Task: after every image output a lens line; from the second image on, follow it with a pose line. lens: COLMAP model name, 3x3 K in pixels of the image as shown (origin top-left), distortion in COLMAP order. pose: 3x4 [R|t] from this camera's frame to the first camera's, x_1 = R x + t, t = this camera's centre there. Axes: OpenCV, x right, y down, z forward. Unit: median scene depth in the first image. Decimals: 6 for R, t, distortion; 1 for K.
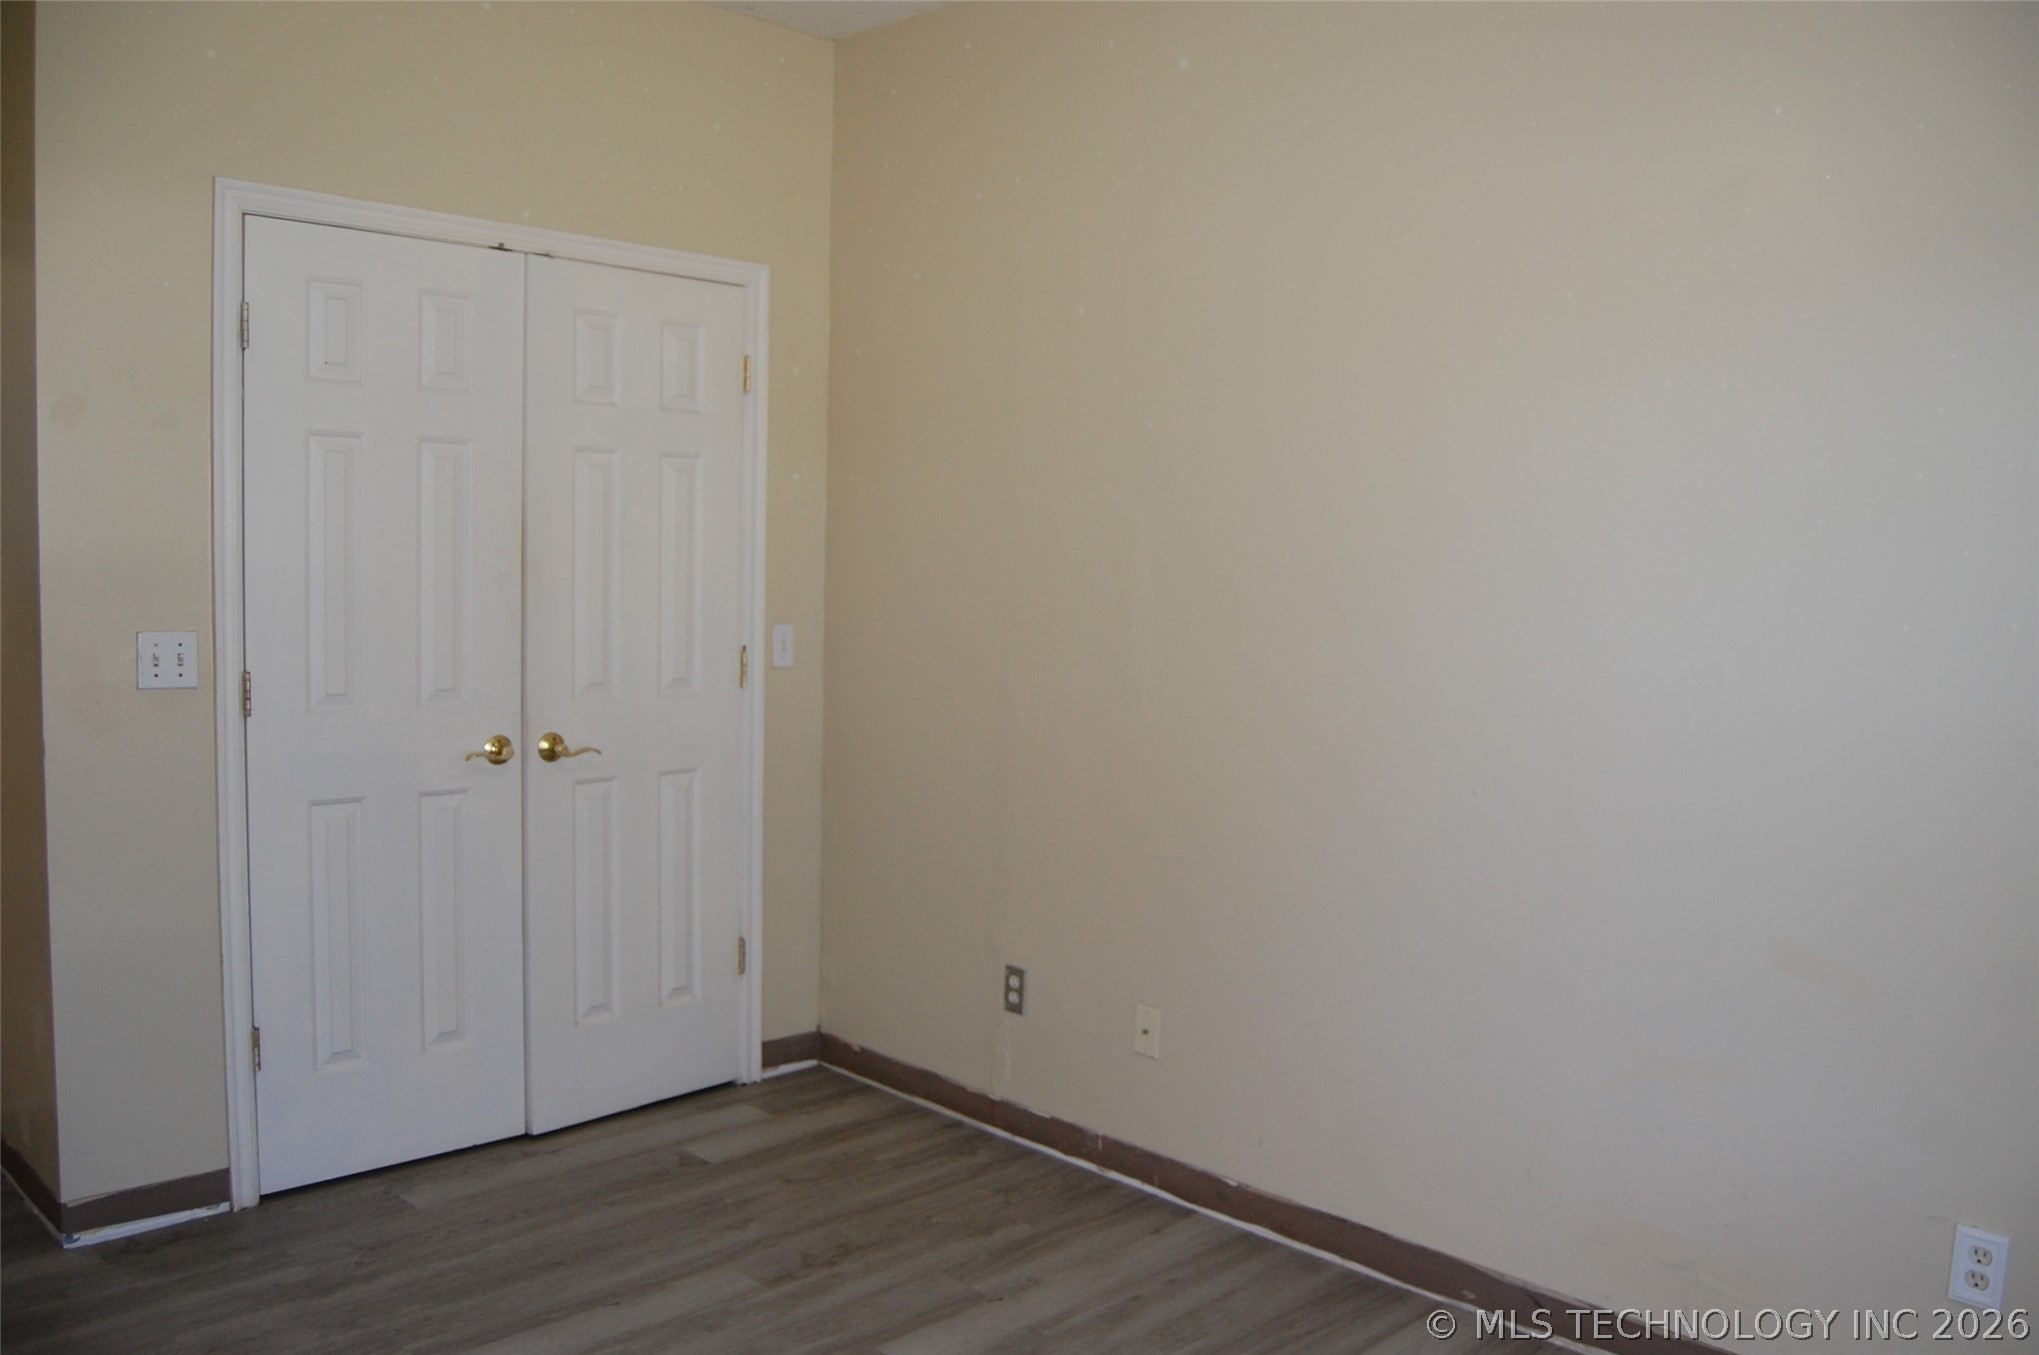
lens RADIAL K [[1660.7, 0, 1019.5], [0, 1660.7, 677.5], [0, 0, 1]] dist [-0.065782, -0.001024]
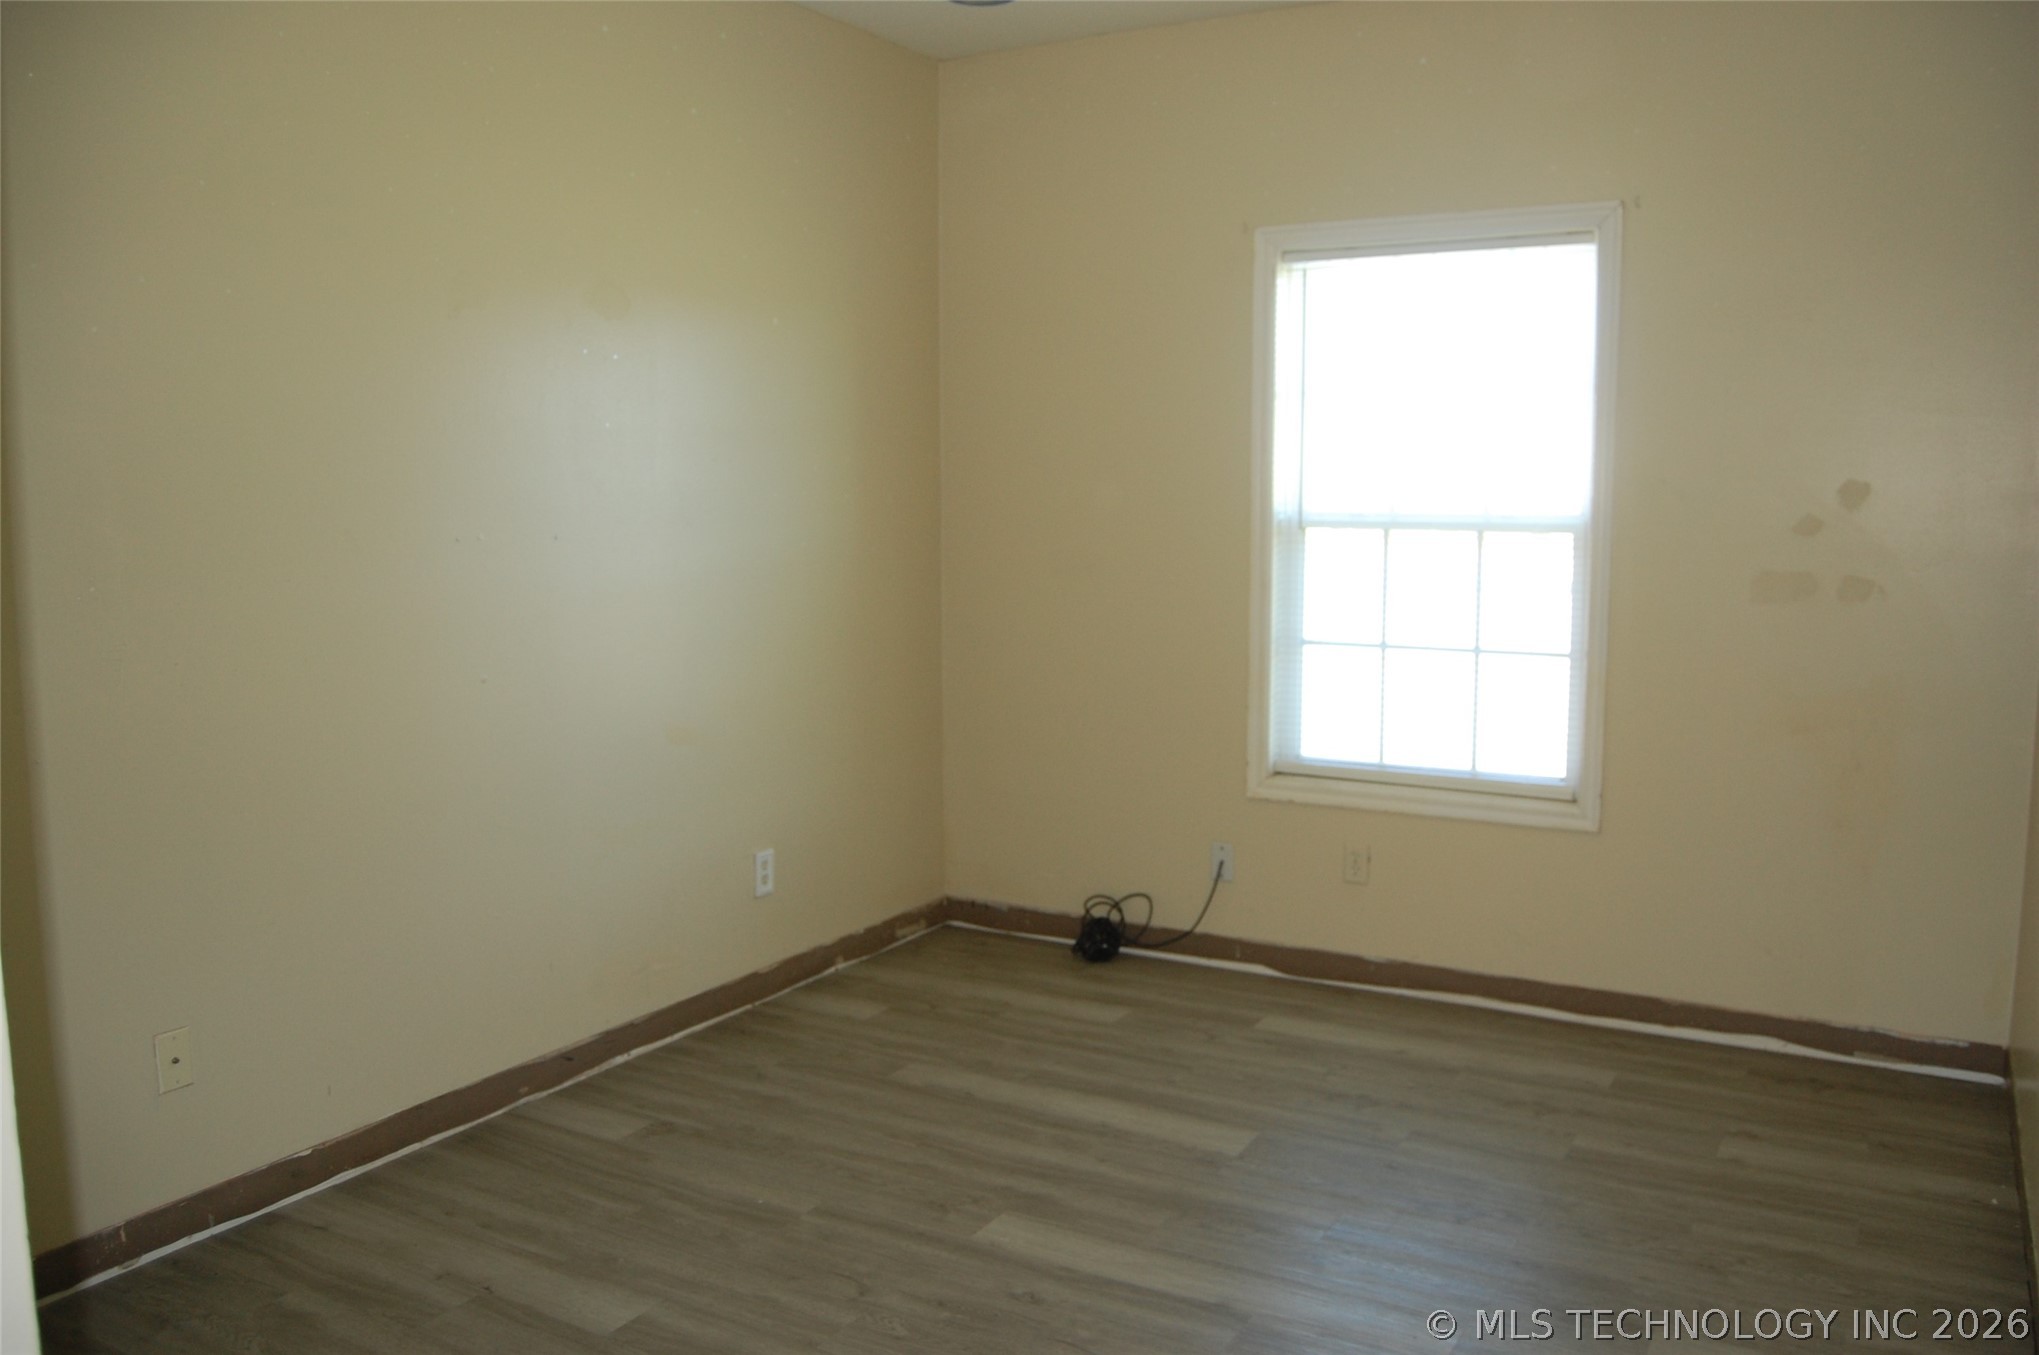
lens RADIAL K [[1660.7, 0, 1019.5], [0, 1660.7, 677.5], [0, 0, 1]] dist [-0.065782, -0.001024]
pose [[-0.268912, -0.130678, 0.954259, -0.848840], [0.075143, 0.984887, 0.156048, -0.078957], [-0.960229, 0.113669, -0.255029, 0.822116]]
